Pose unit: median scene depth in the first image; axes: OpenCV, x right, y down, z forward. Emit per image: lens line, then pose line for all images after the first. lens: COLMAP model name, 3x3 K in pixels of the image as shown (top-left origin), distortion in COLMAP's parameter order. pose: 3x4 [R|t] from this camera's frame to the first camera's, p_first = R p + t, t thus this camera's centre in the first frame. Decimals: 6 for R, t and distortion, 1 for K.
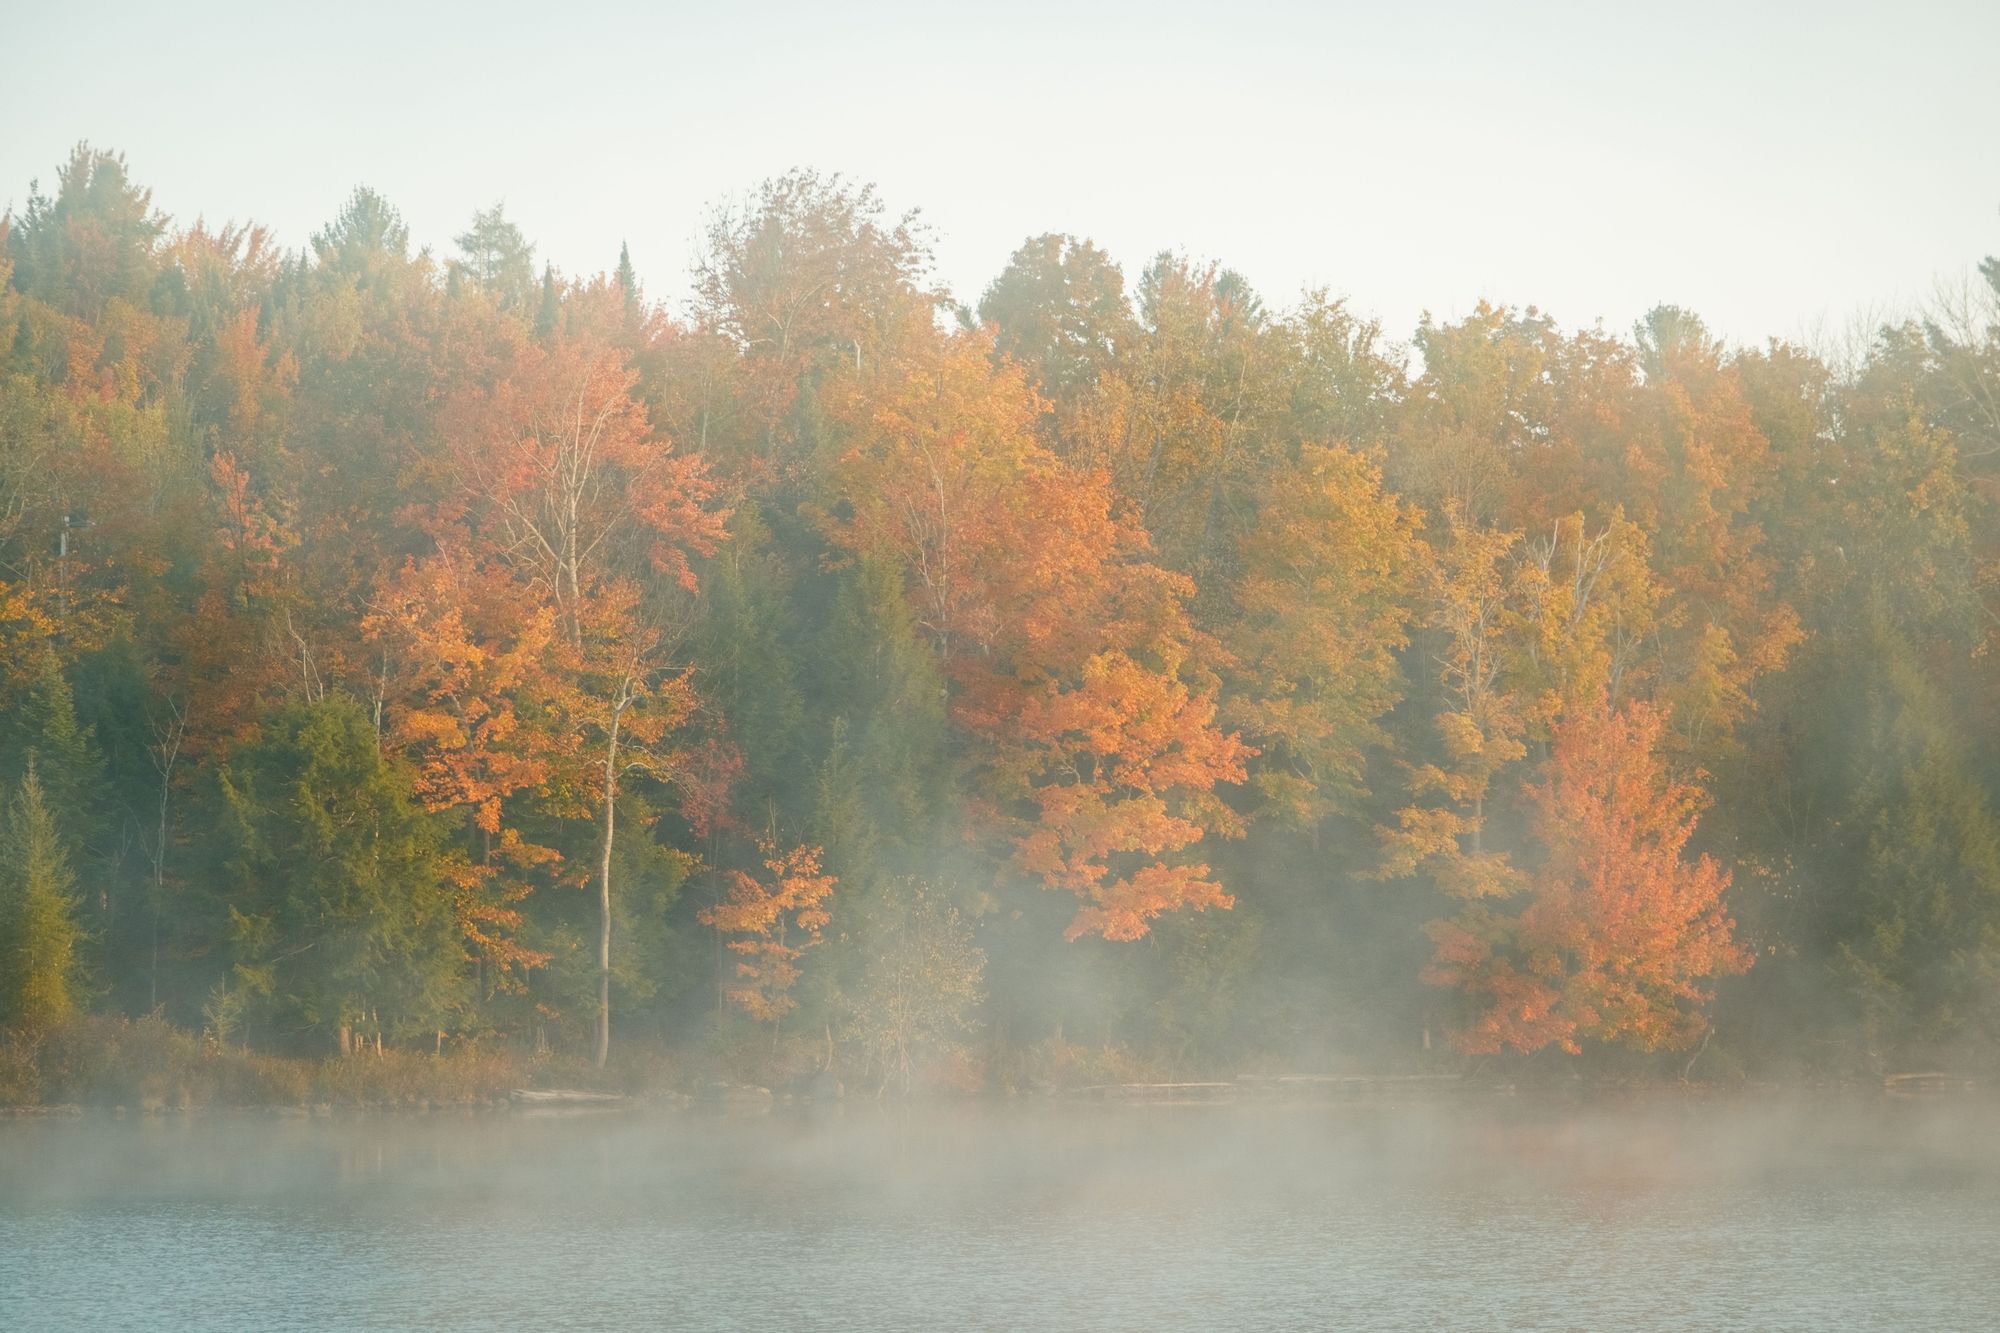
lens RADIAL K [[6142.0, 0, 1003.1], [0, 6142.0, 665.0], [0, 0, 1]] dist [-0.084468, 0.000000]
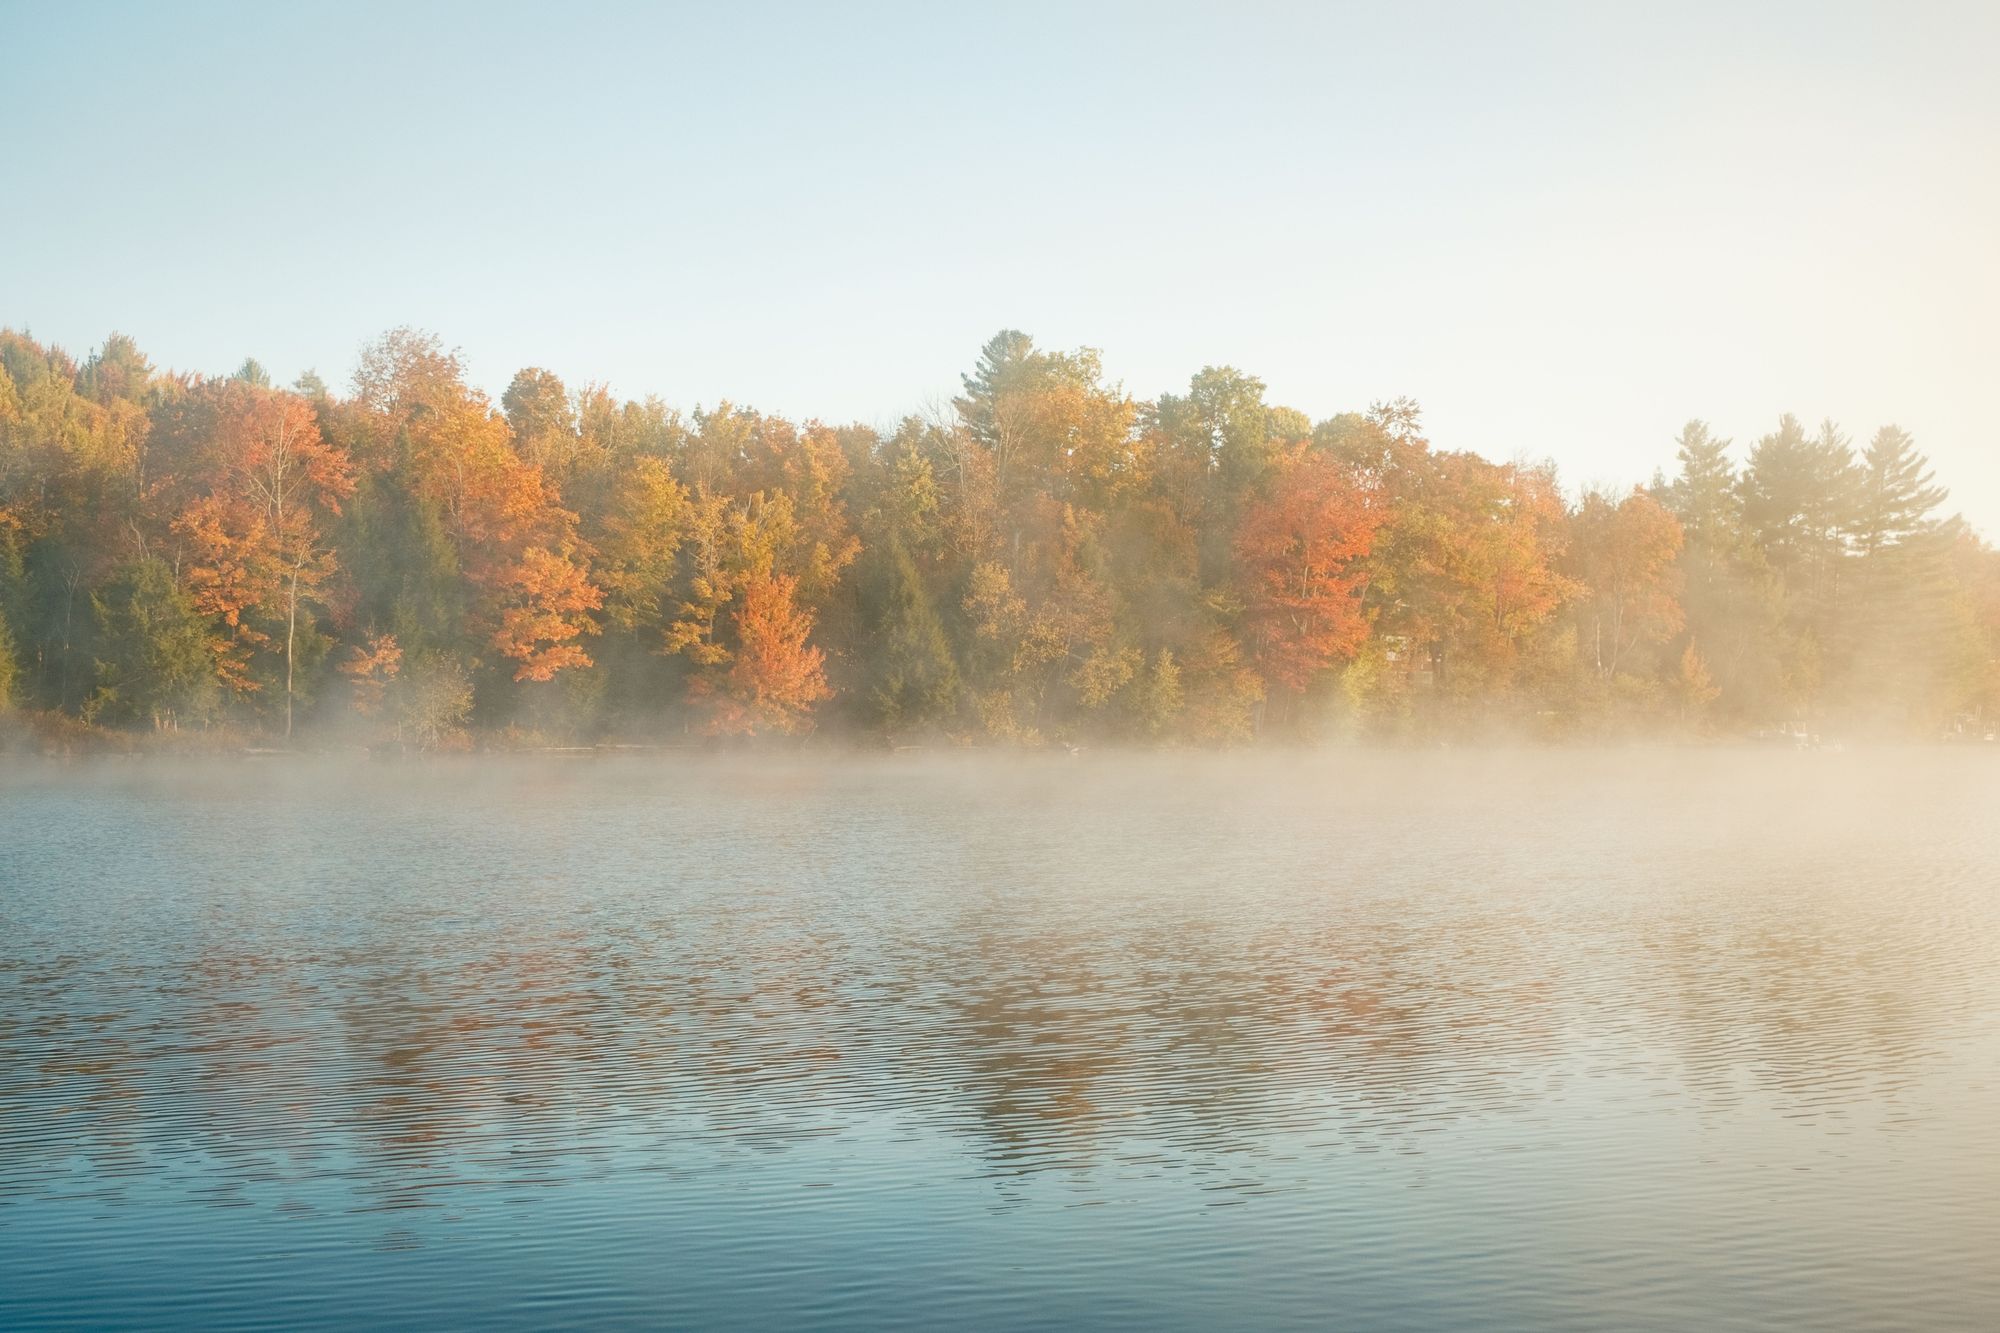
lens RADIAL K [[6142.0, 0, 999.1], [0, 6142.0, 667.9], [0, 0, 1]] dist [-0.084468, 0.000000]
pose [[0.975675, 0.002474, 0.219208, -0.296242], [-0.020223, 0.996688, 0.078762, -0.132727], [-0.218287, -0.081279, 0.972494, -1.130371]]
